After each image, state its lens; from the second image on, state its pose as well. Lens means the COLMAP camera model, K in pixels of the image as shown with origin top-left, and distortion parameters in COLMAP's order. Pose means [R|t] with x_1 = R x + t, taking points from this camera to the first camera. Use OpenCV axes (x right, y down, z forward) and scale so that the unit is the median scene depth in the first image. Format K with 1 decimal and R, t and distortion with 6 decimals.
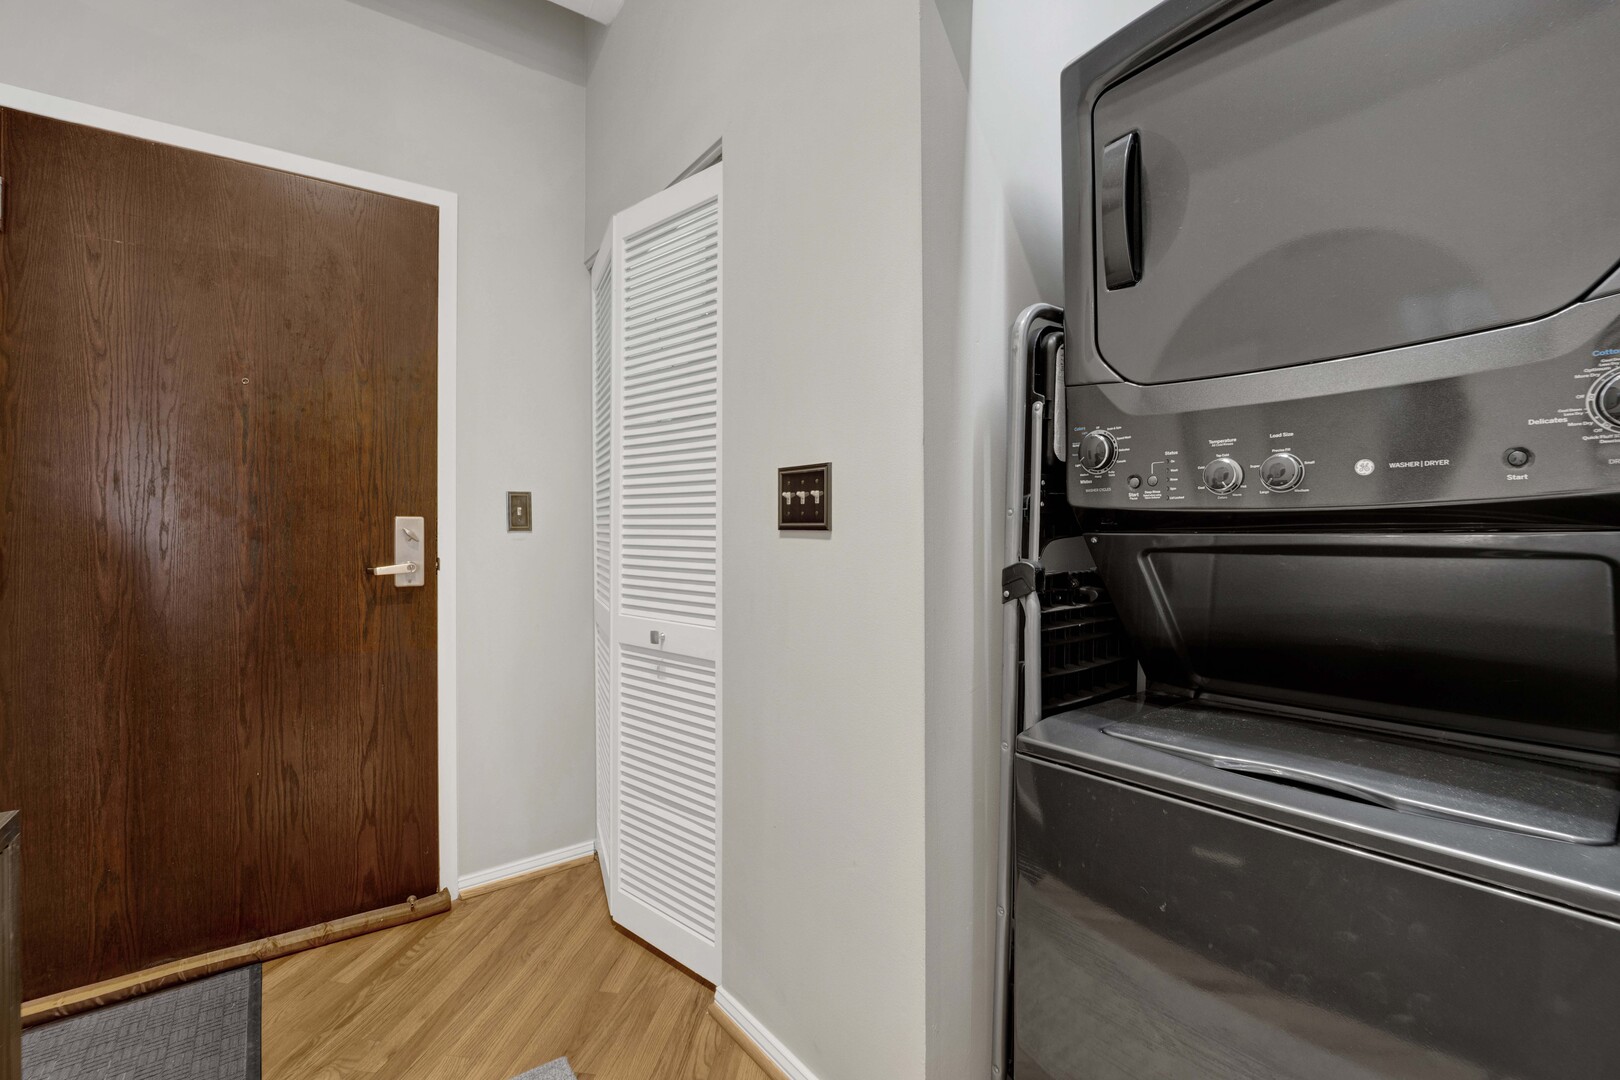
lens RADIAL K [[706.6, 0, 809.8], [0, 706.6, 526.3], [0, 0, 1]] dist [-0.025033, 0.000866]
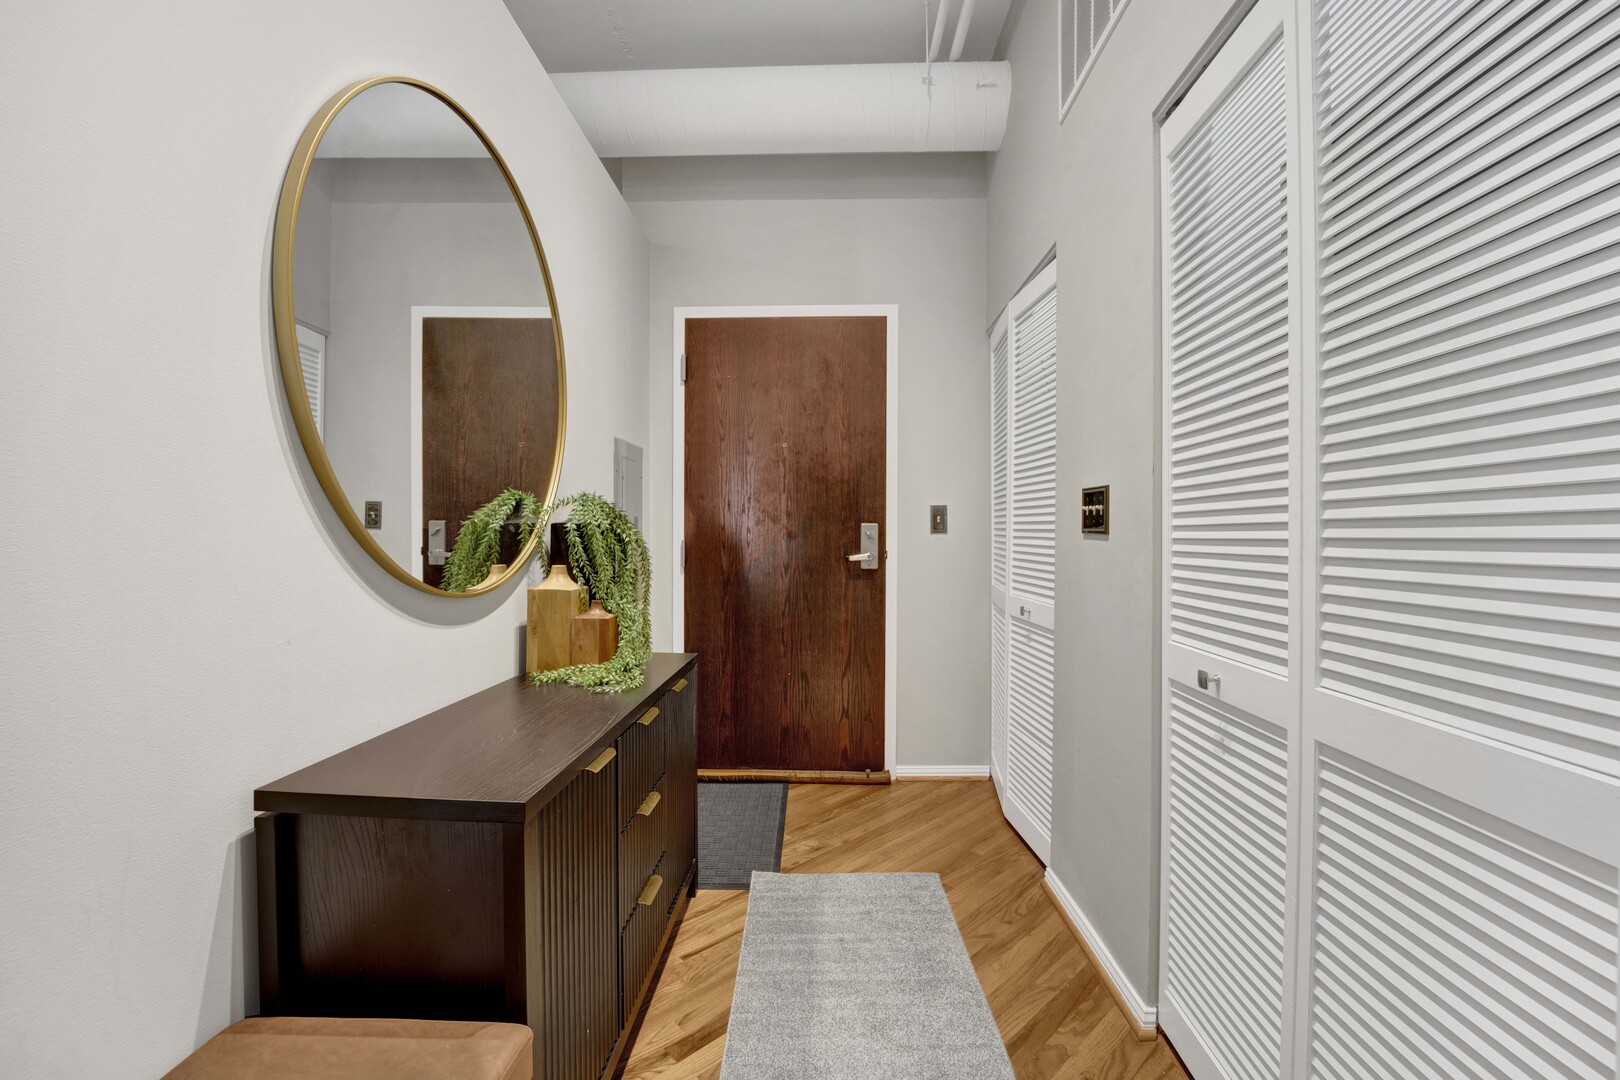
lens RADIAL K [[706.6, 0, 811.6], [0, 706.6, 533.5], [0, 0, 1]] dist [-0.025033, 0.000866]
pose [[0.784519, 0.005892, -0.620076, 0.322630], [-0.002006, 0.999974, 0.006965, -0.002763], [0.620101, -0.004220, 0.784511, -0.328692]]
